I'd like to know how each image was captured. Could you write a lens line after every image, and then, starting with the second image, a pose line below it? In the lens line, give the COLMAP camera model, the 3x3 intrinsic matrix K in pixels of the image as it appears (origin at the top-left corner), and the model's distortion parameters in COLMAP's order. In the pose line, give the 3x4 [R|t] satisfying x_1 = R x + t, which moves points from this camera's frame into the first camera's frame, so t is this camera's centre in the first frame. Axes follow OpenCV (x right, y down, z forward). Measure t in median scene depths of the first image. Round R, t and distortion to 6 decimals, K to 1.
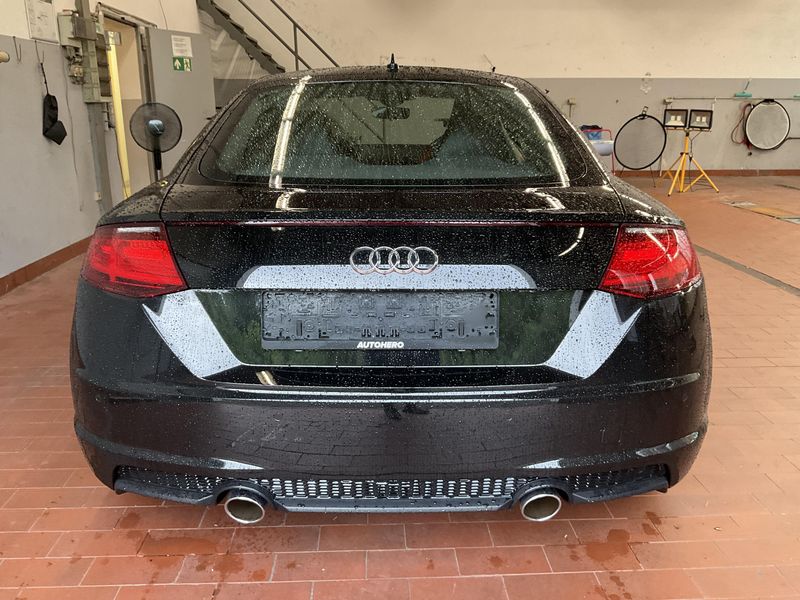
lens RADIAL K [[671.0, 0, 400.0], [0, 671.0, 300.0], [0, 0, 1]] dist [0.005155, -0.009589]
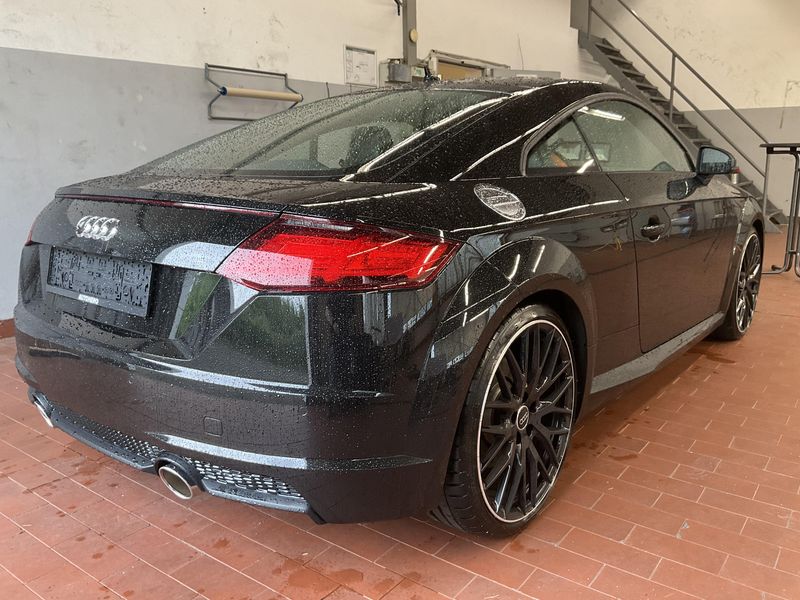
lens RADIAL K [[666.0, 0, 400.0], [0, 666.0, 300.0], [0, 0, 1]] dist [-0.009300, -0.008766]
pose [[0.772402, 0.126867, -0.622334, 0.968230], [-0.162967, 0.986631, -0.001133, -0.016479], [0.613871, 0.102296, 0.782751, 0.358892]]
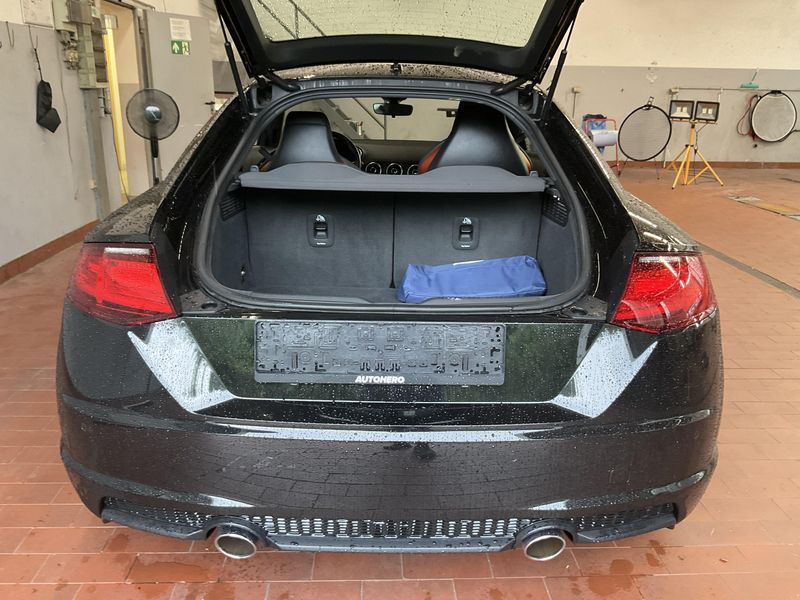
lens RADIAL K [[672.1, 0, 399.5], [0, 672.1, 301.6], [0, 0, 1]] dist [-0.001406, -0.000792]
pose [[0.999868, 0.016159, 0.001809, -0.004072], [-0.016203, 0.999490, 0.027522, -0.059688], [-0.001363, -0.027548, 0.999620, 0.043921]]
